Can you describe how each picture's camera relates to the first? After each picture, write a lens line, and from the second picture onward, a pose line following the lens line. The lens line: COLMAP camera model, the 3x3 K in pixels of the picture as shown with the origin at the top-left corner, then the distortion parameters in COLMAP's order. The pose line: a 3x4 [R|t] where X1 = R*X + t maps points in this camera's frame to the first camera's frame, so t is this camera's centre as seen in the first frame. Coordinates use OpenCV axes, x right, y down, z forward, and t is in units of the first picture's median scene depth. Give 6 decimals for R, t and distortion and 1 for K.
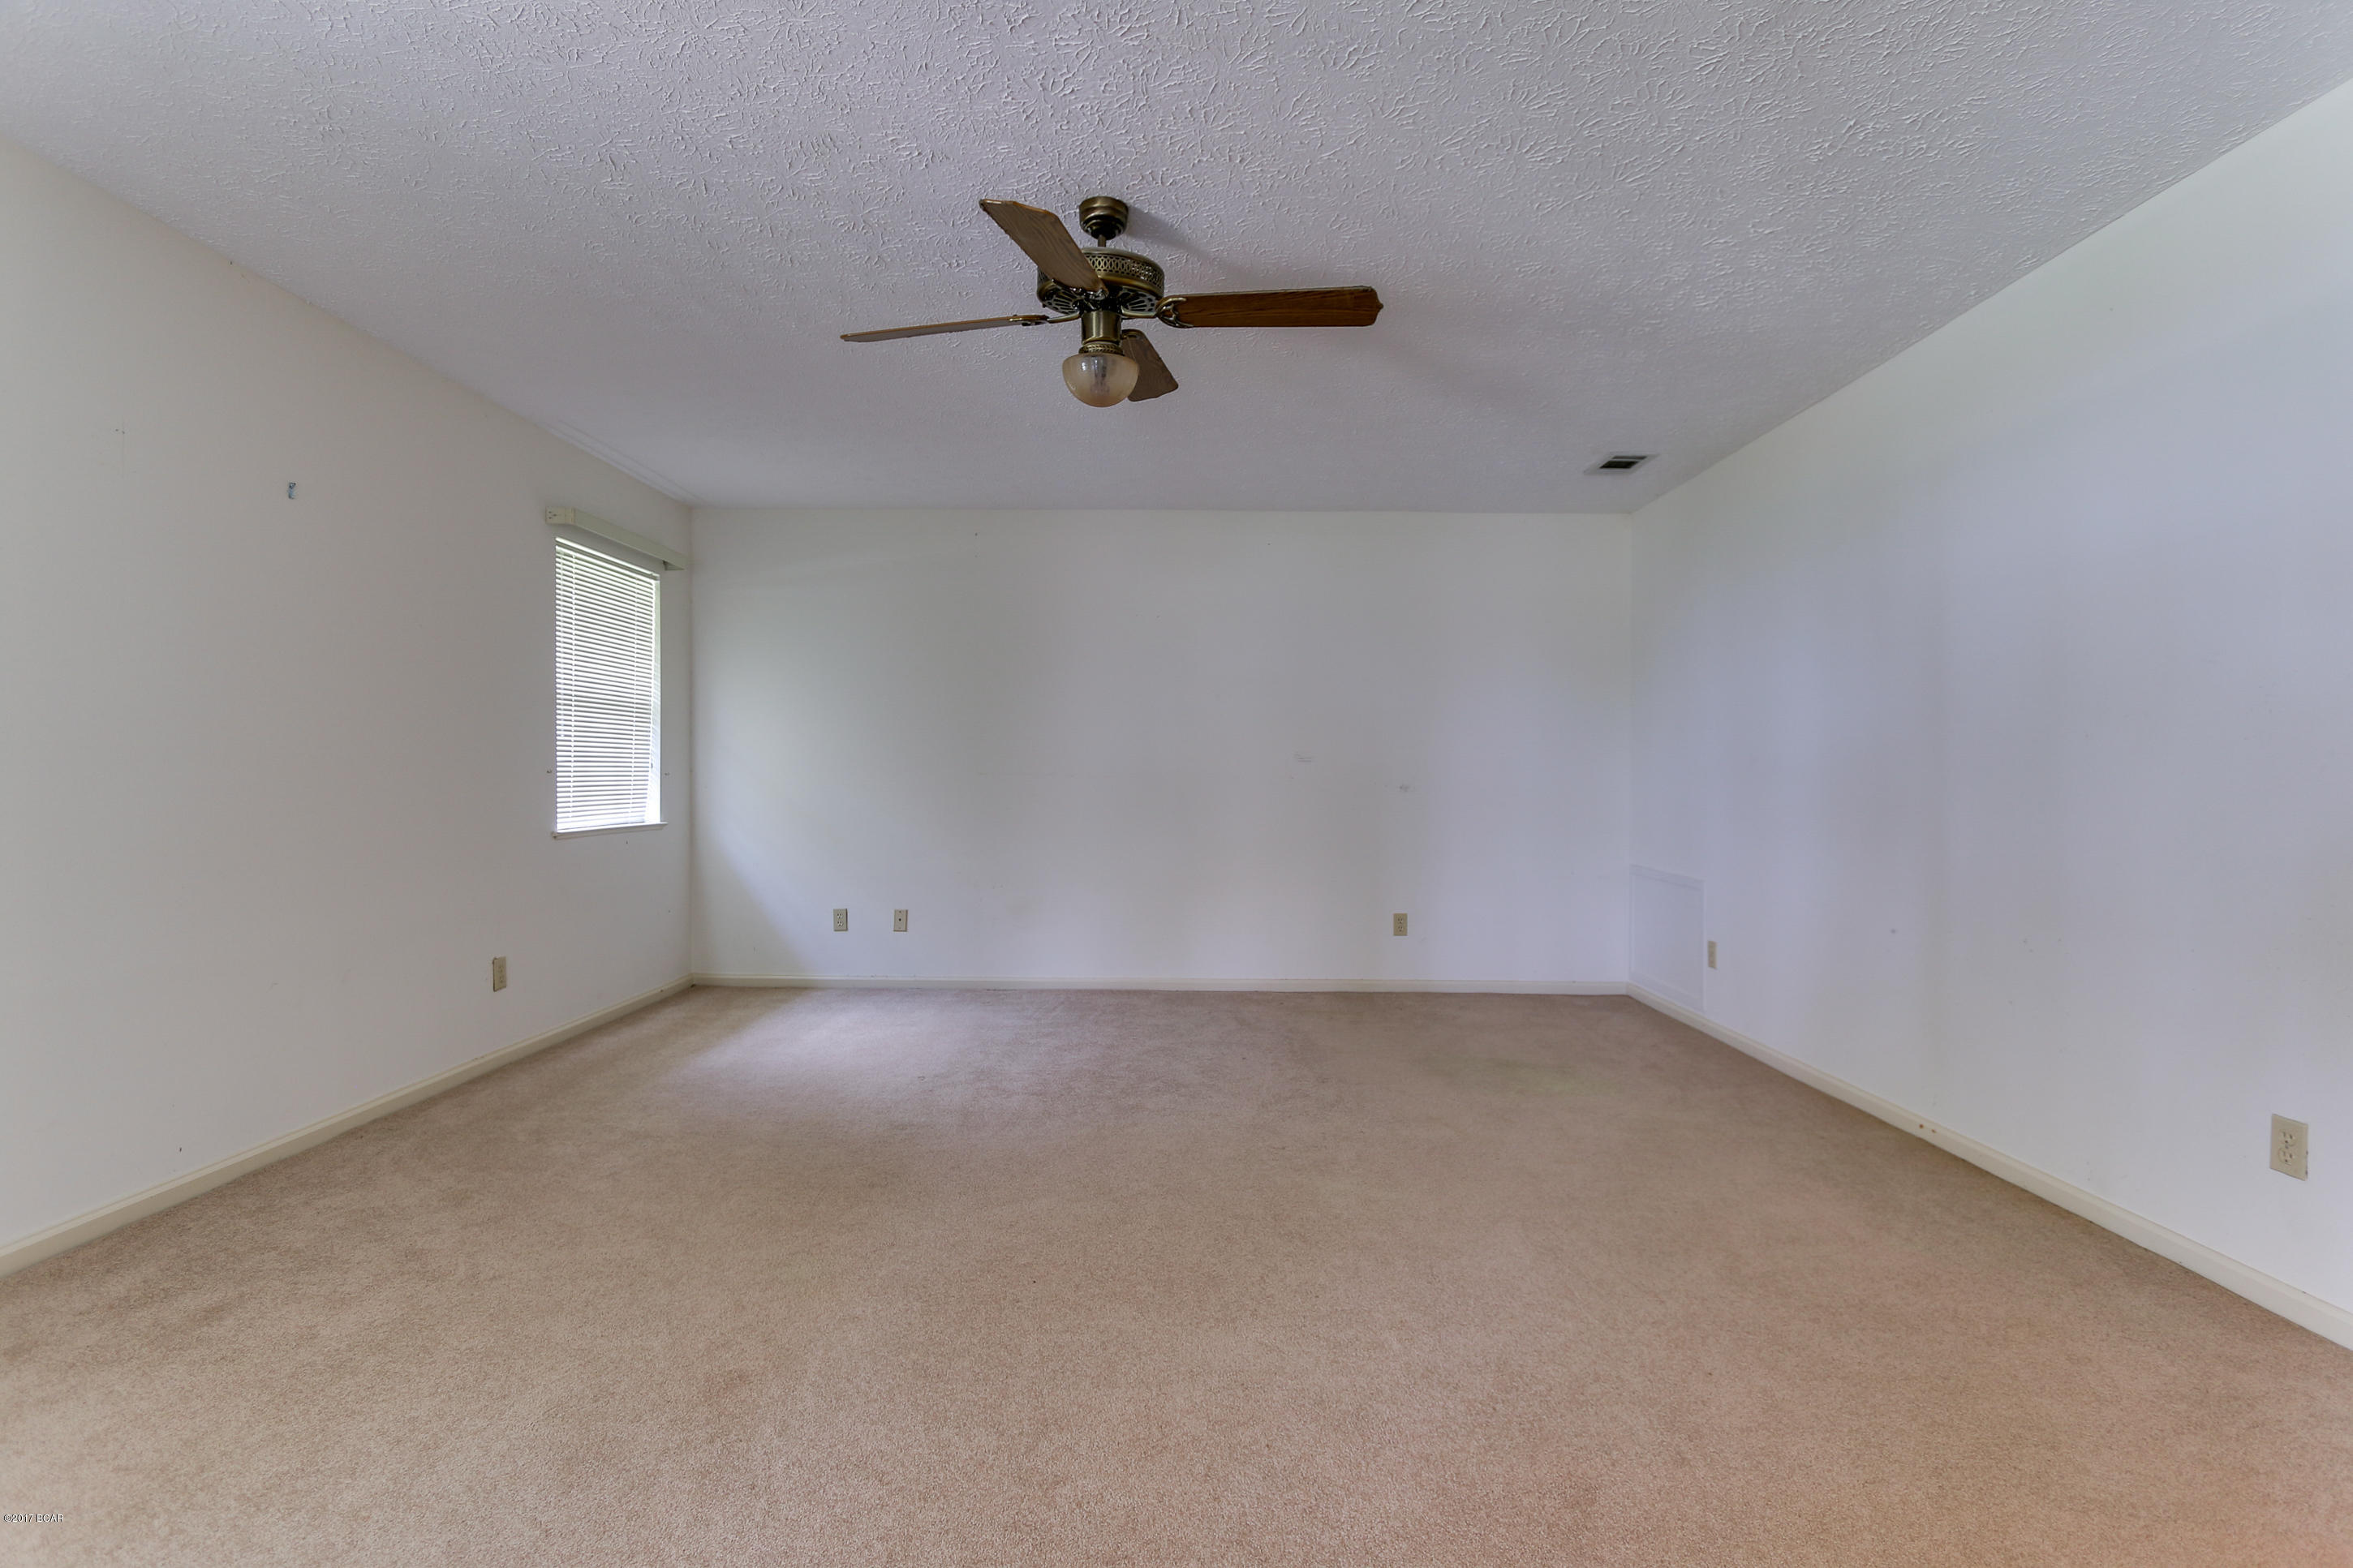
lens RADIAL K [[1099.0, 0, 1168.1], [0, 1099.0, 781.9], [0, 0, 1]] dist [-0.004430, -0.000441]
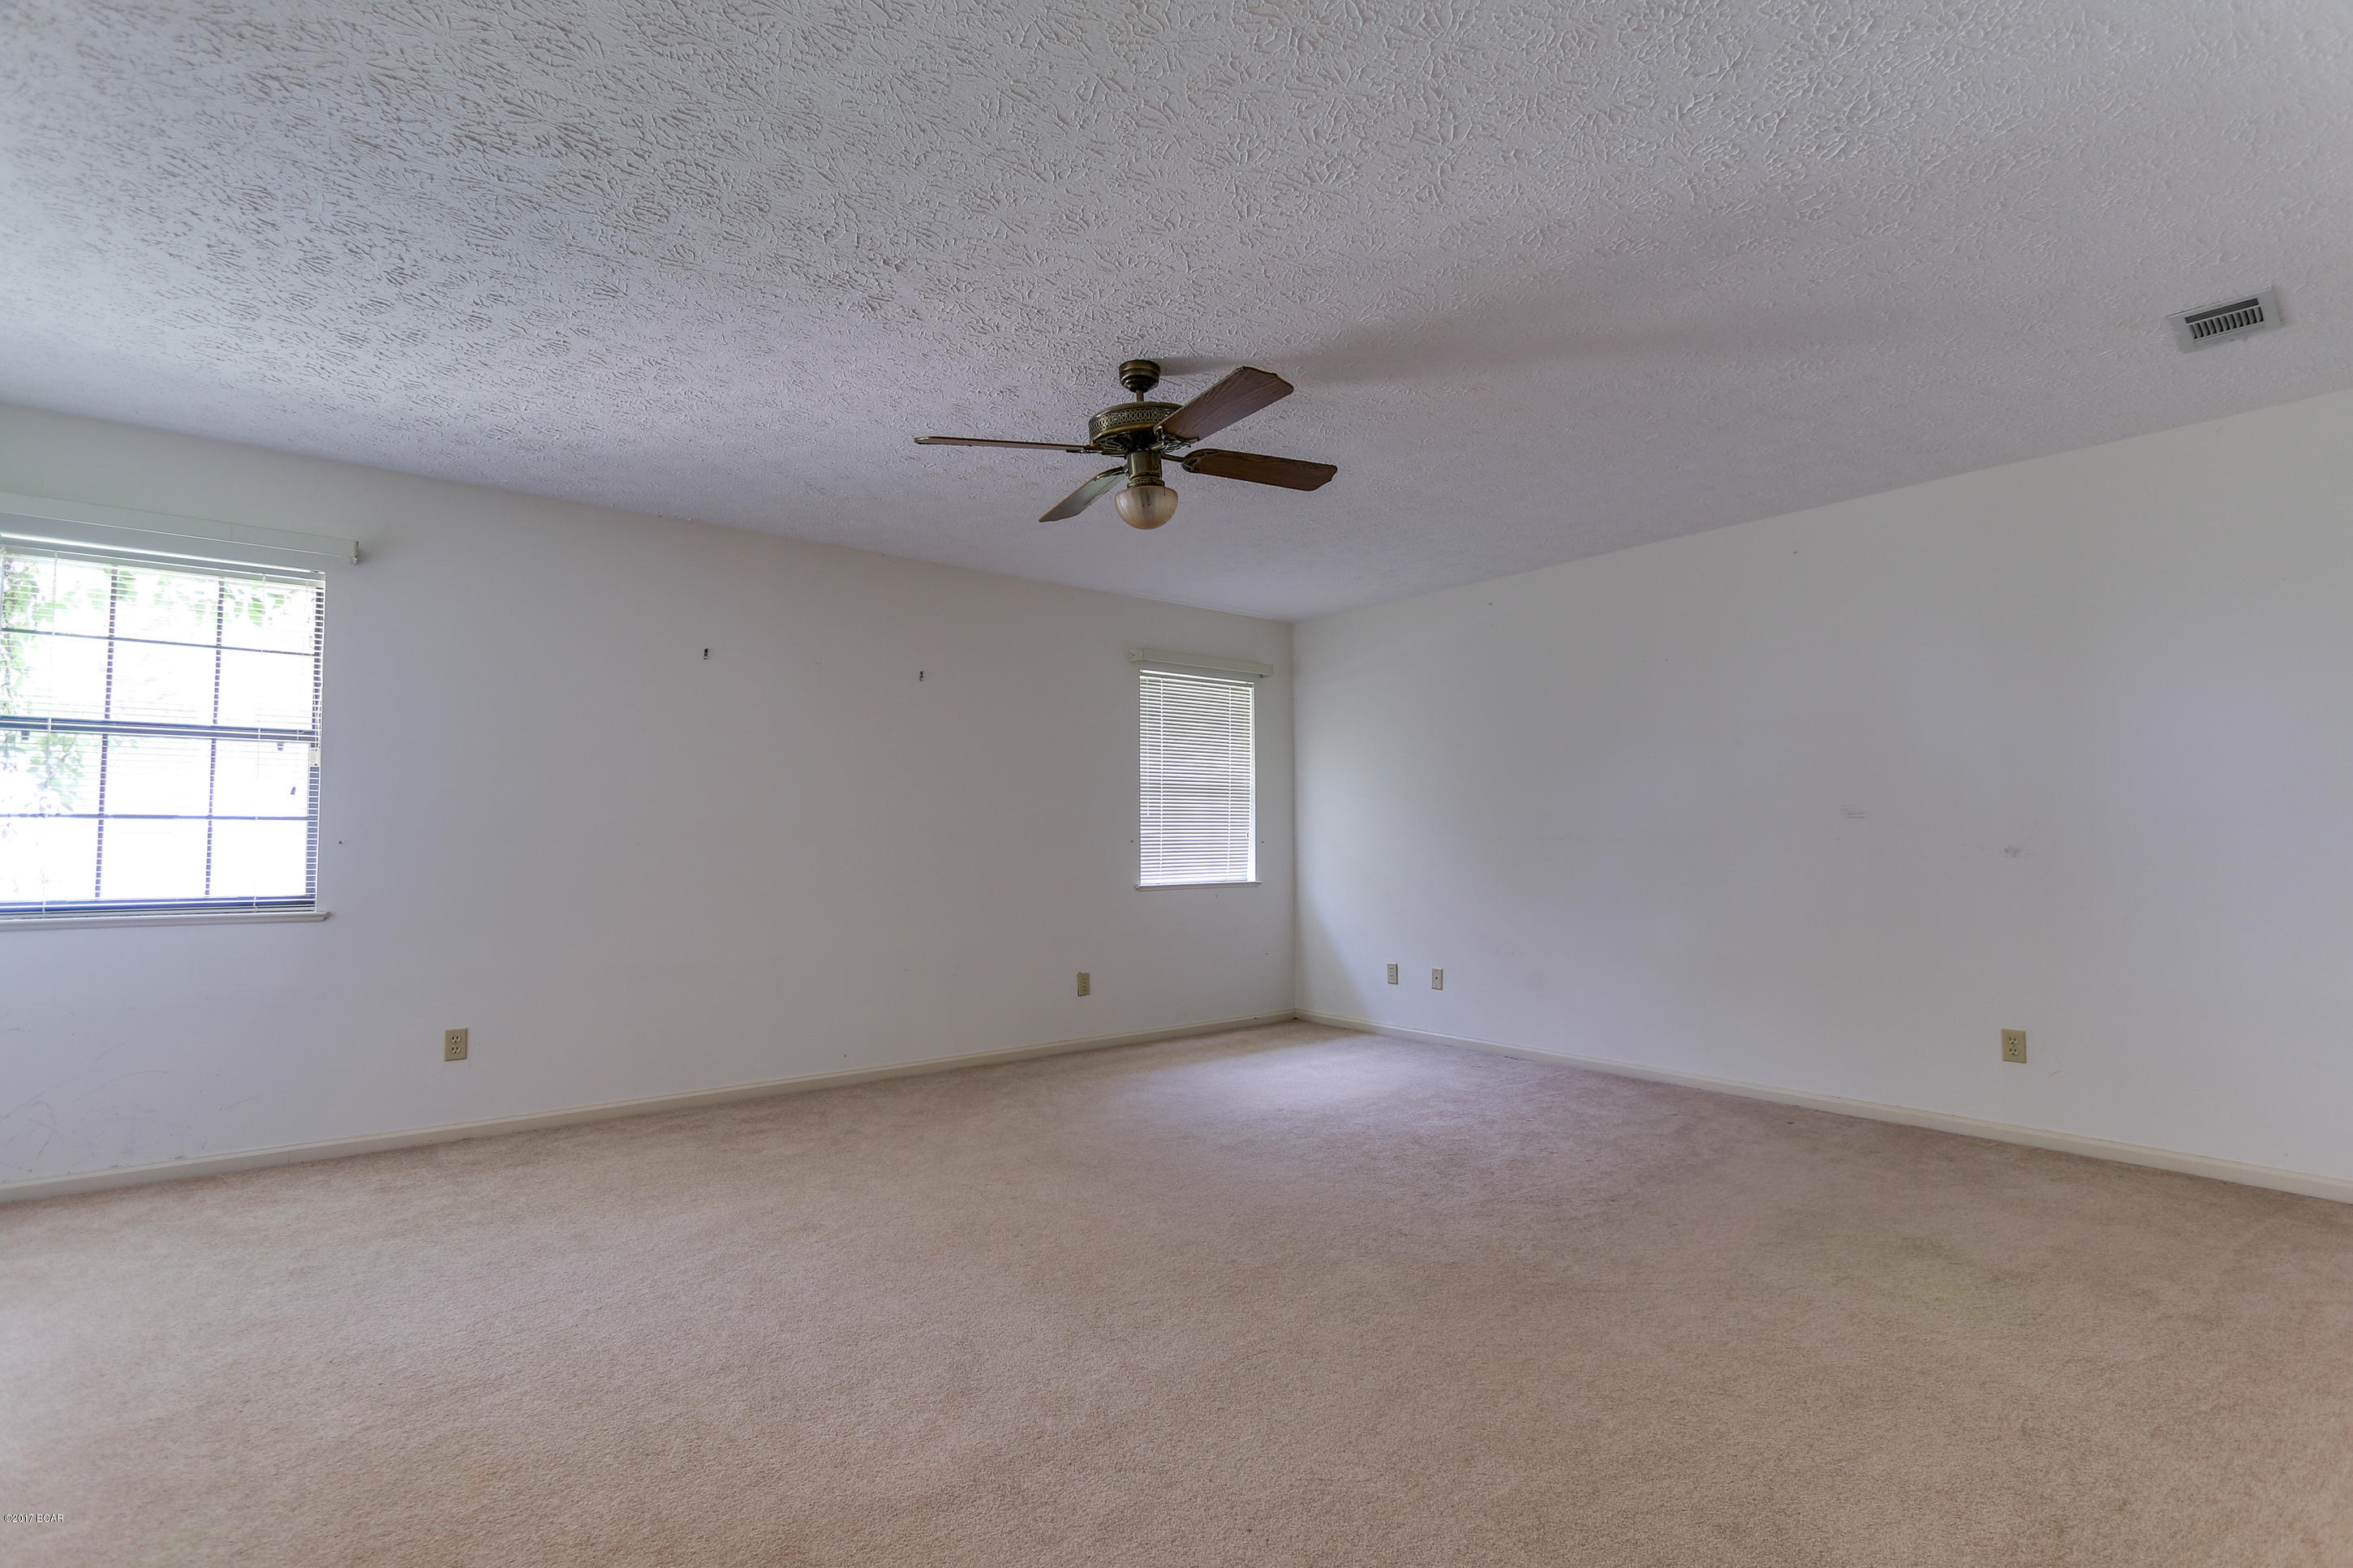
lens RADIAL K [[1099.0, 0, 1186.6], [0, 1099.0, 798.1], [0, 0, 1]] dist [-0.004430, -0.000441]
pose [[0.636303, -0.040354, -0.770383, 0.472119], [0.004095, 0.998794, -0.048936, 0.003855], [0.771428, 0.027983, 0.635701, 0.157238]]
